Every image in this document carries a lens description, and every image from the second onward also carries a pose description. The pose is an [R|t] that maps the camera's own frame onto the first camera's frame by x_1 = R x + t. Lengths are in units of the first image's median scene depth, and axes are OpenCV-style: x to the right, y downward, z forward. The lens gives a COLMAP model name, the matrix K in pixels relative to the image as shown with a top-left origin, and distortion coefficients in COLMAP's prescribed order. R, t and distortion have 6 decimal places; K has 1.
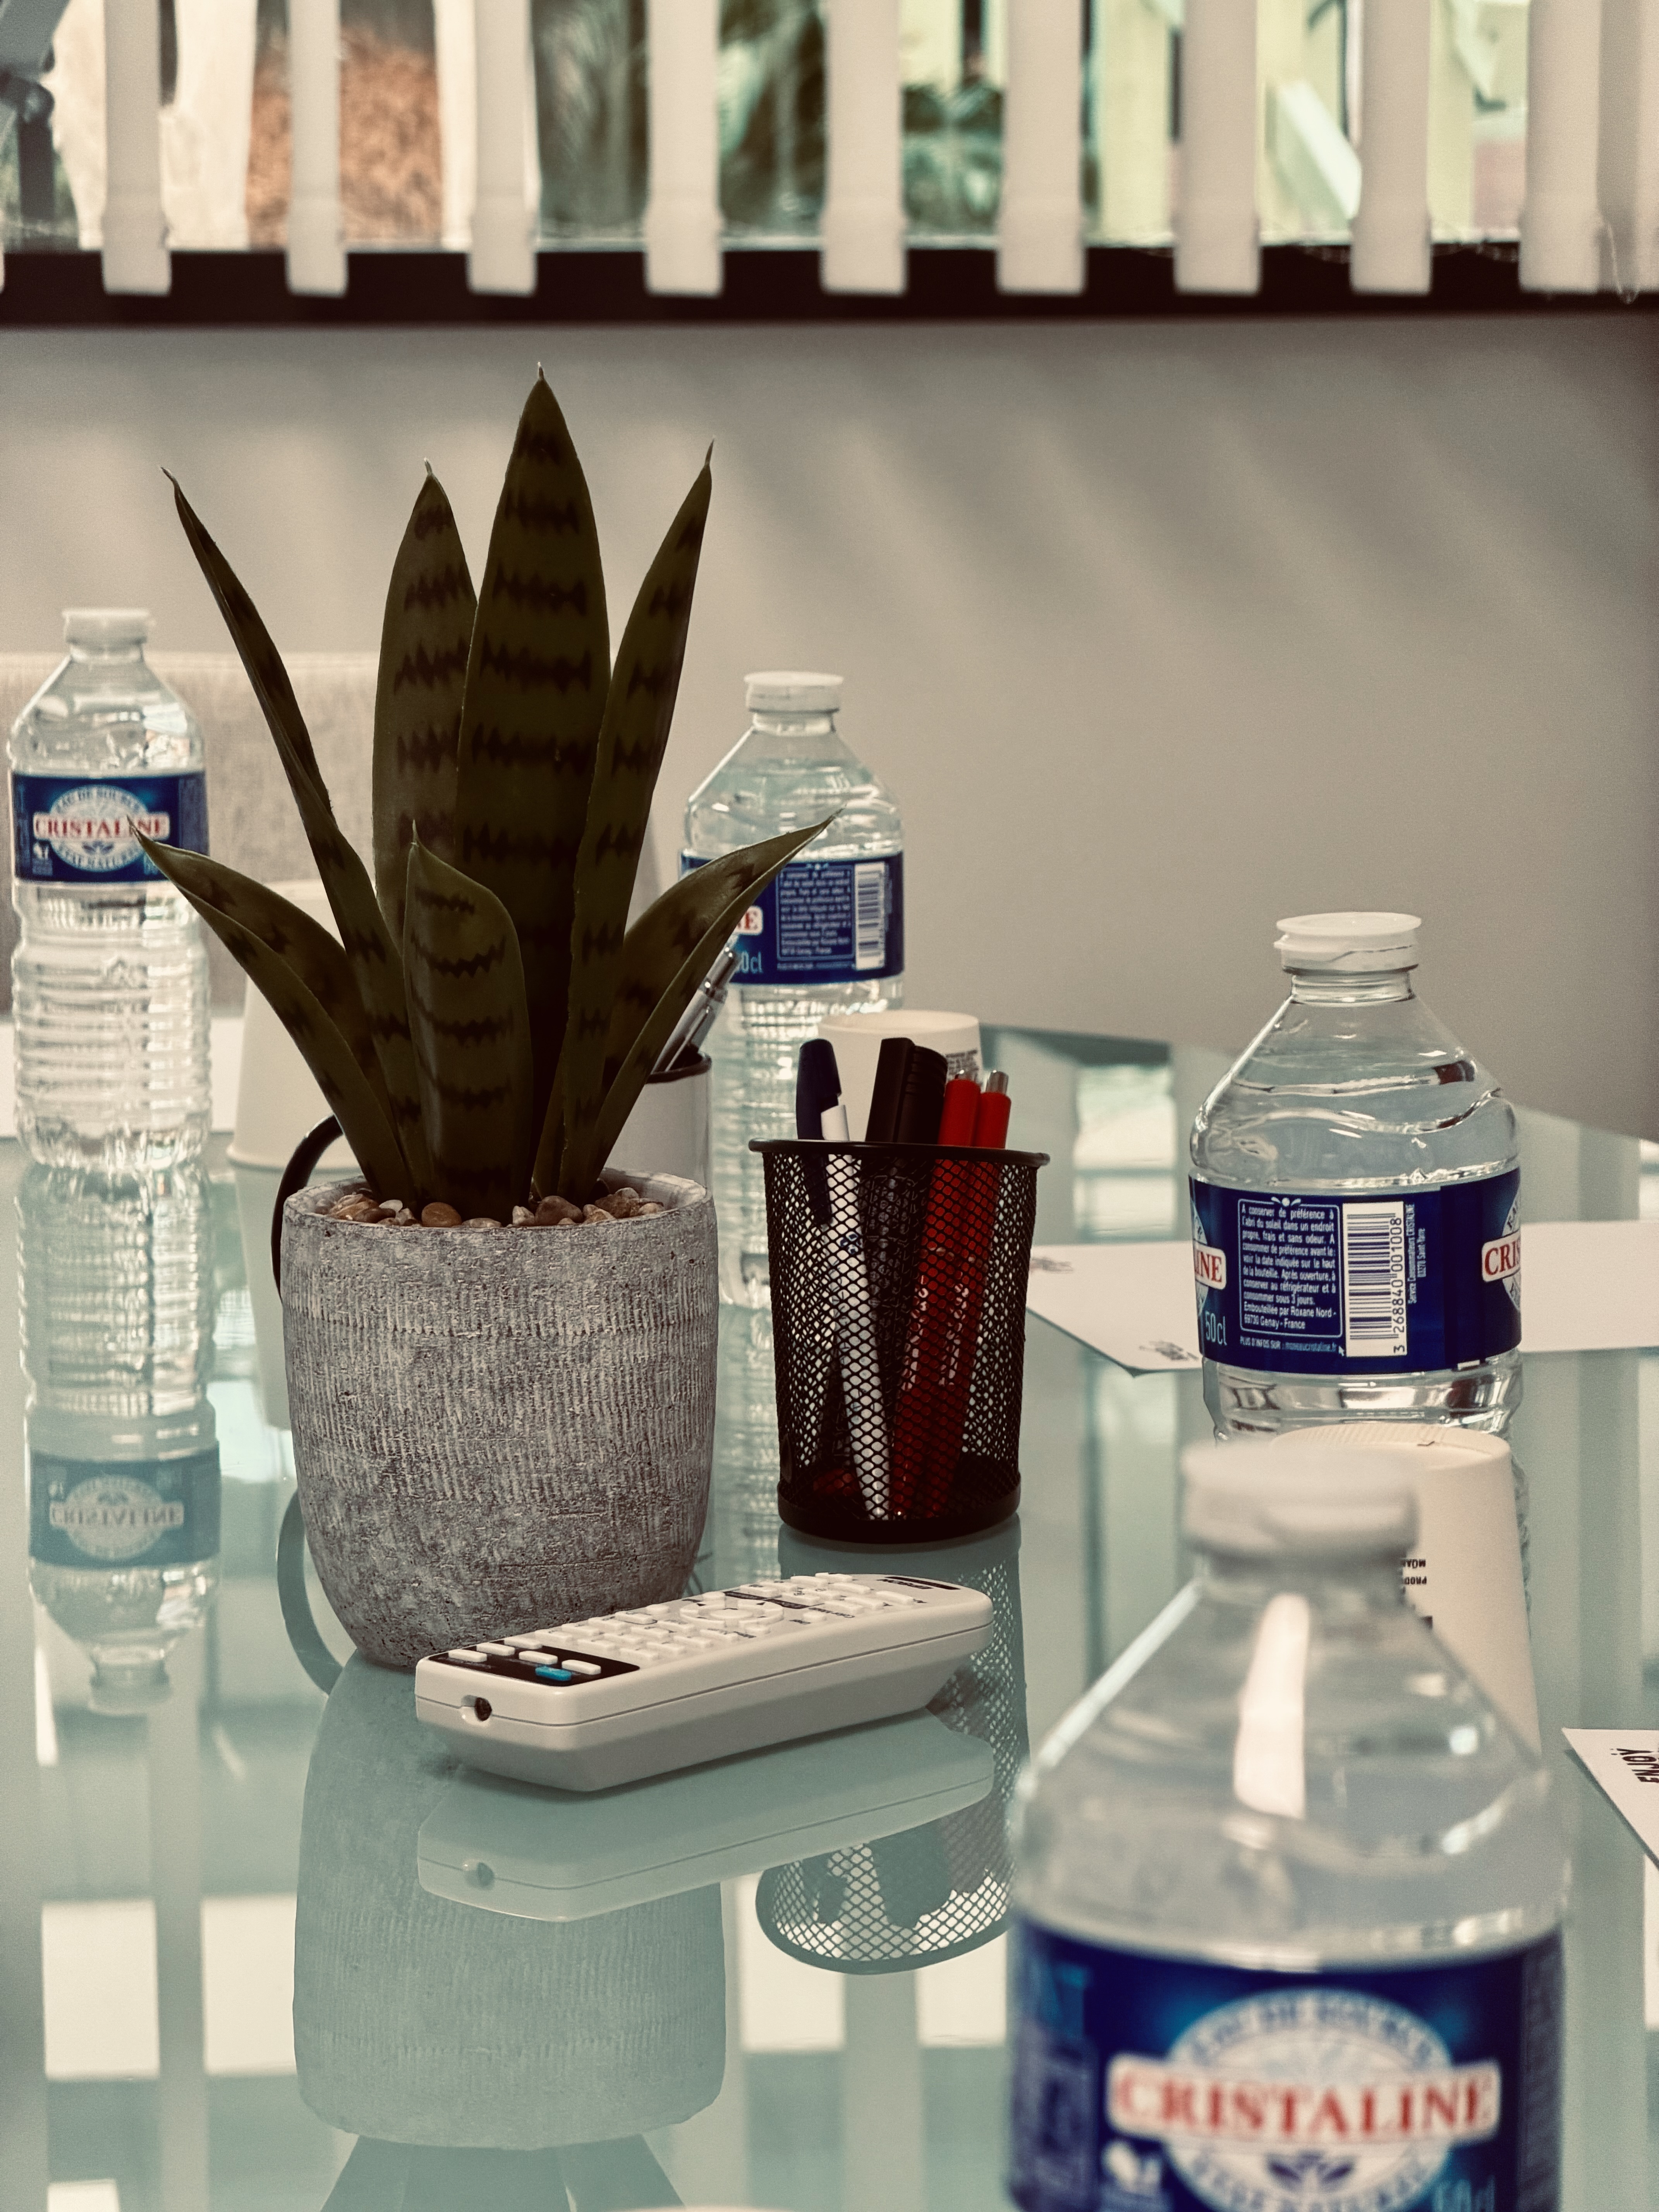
lens RADIAL K [[6692.1, 0, 828.9], [0, 6692.1, 1107.0], [0, 0, 1]] dist [0.177294, 0.000000]
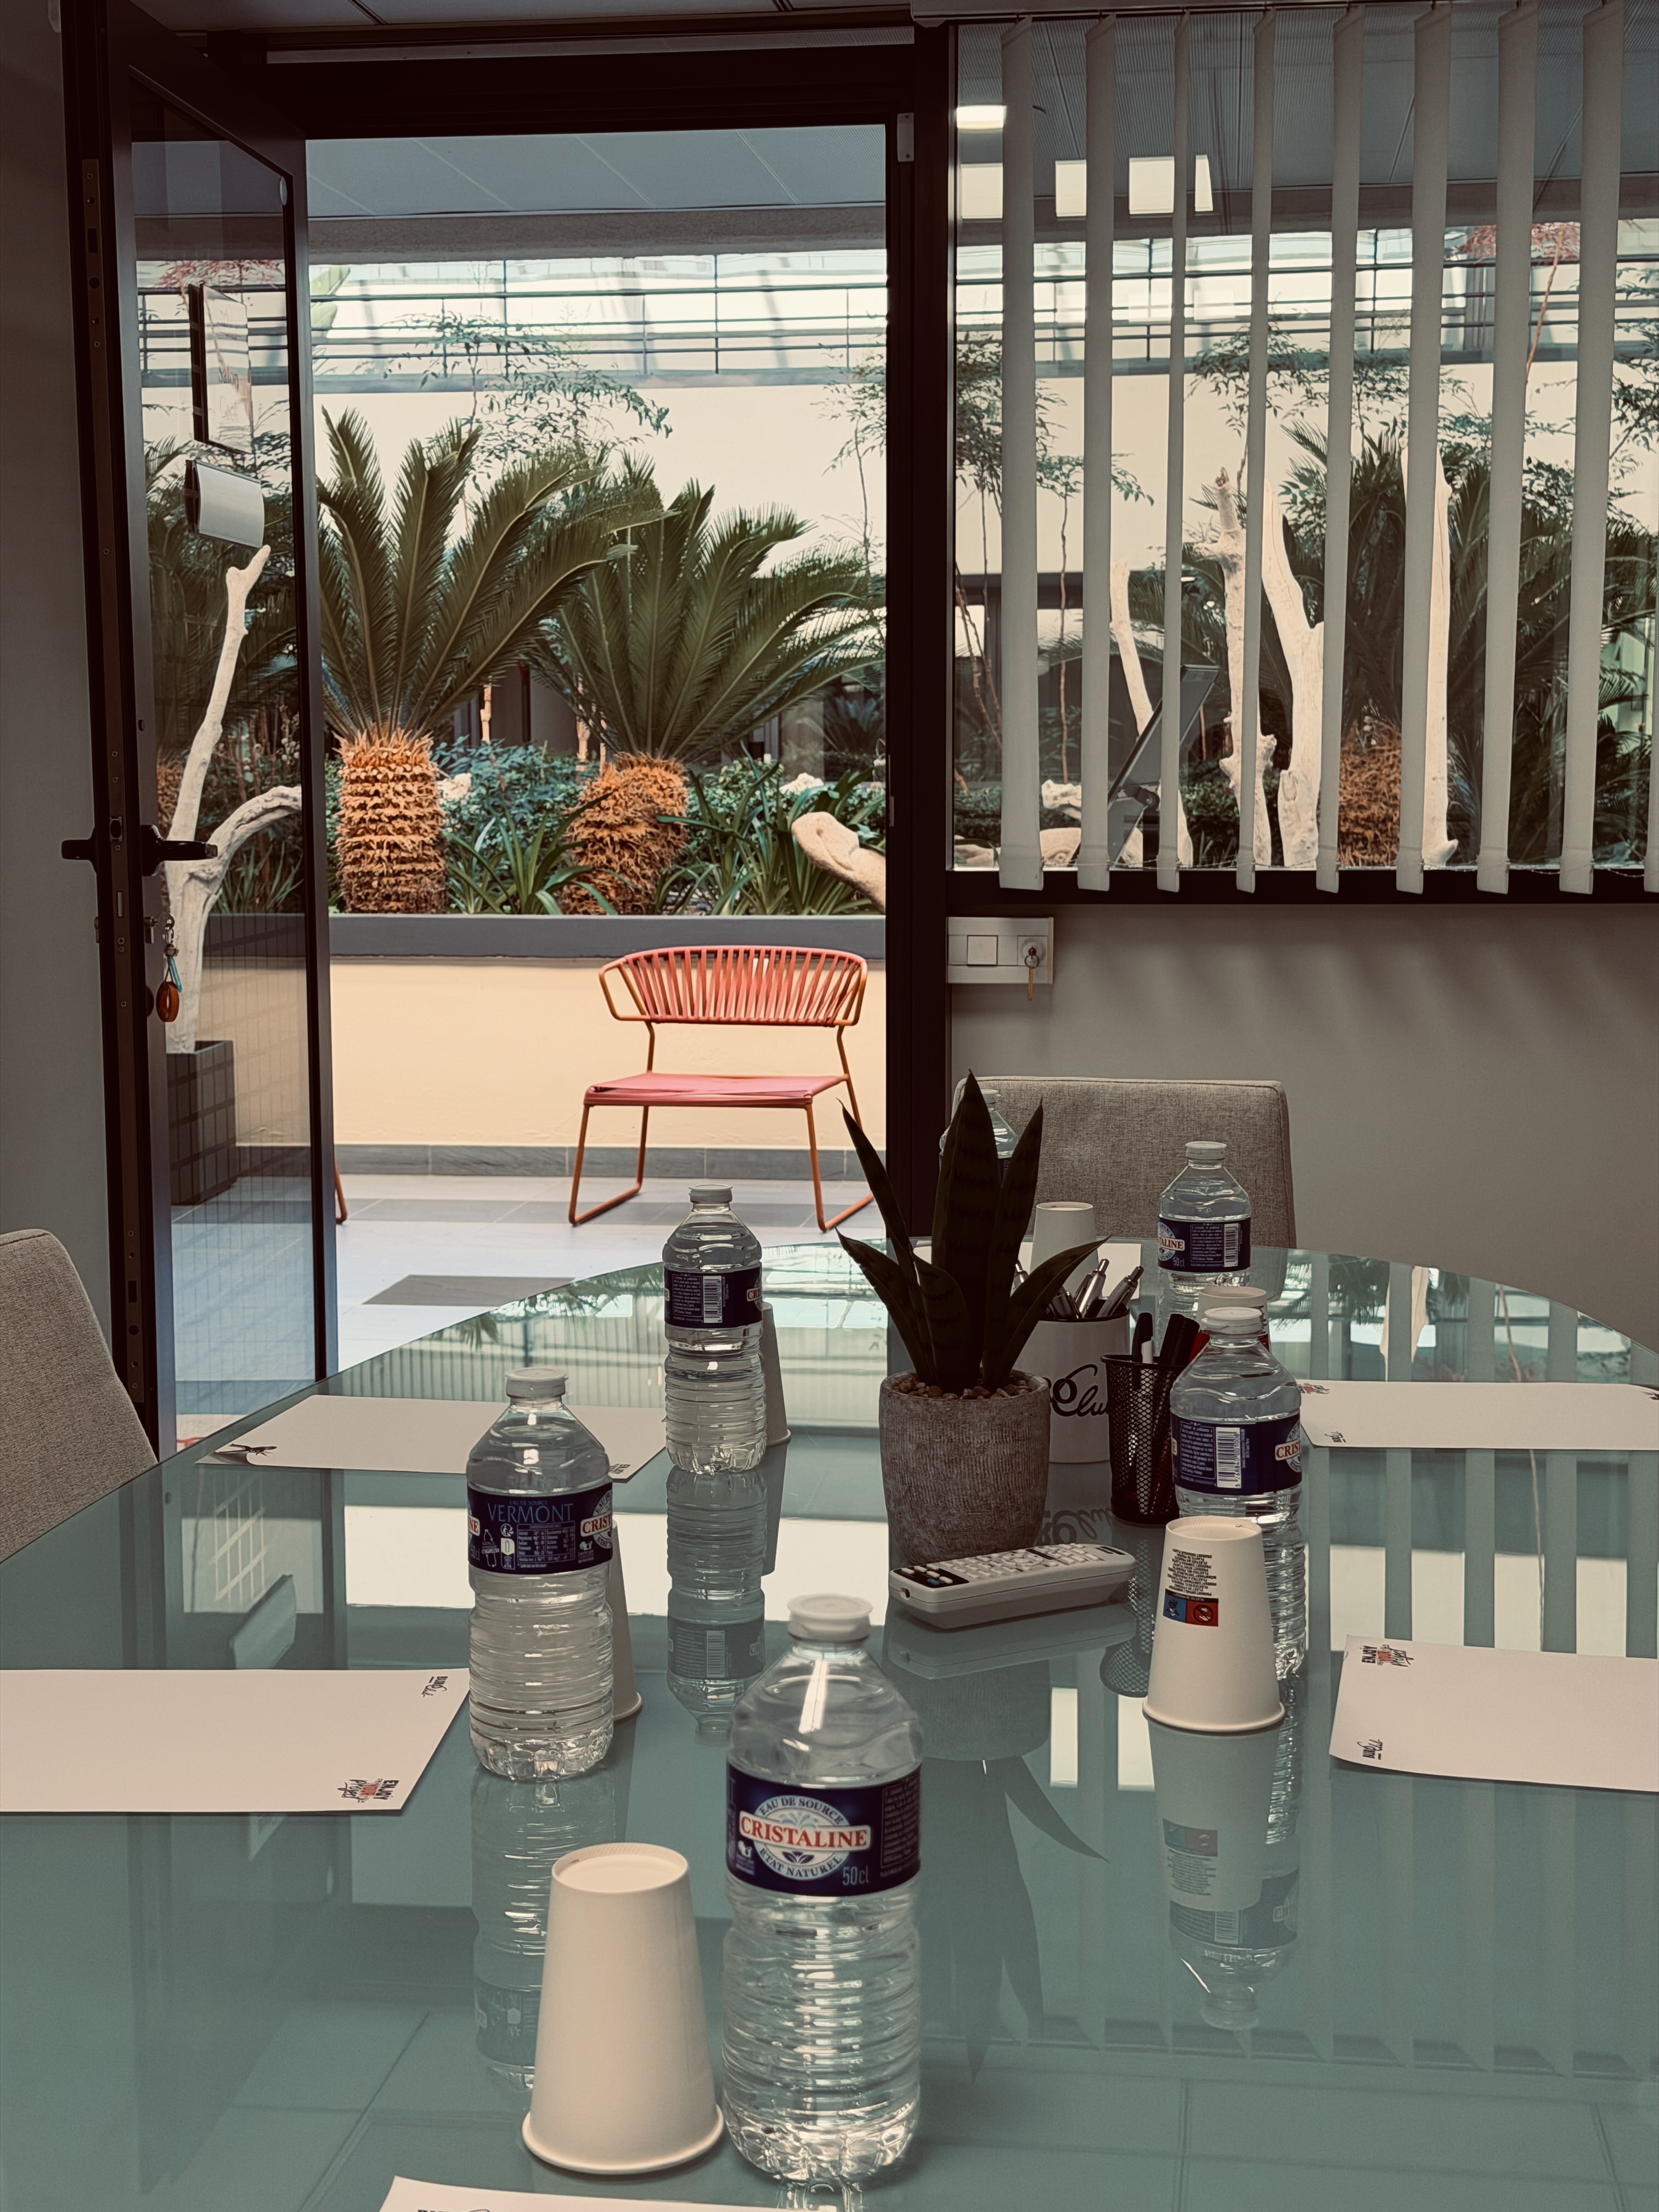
lens RADIAL K [[3060.4, 0, 830.8], [0, 3060.4, 1105.4], [0, 0, 1]] dist [0.038839, 0.000000]
pose [[0.960679, 0.036807, -0.275212, 0.235733], [-0.042375, 0.998999, -0.014310, -0.079119], [0.274410, 0.025409, 0.961277, -0.146856]]
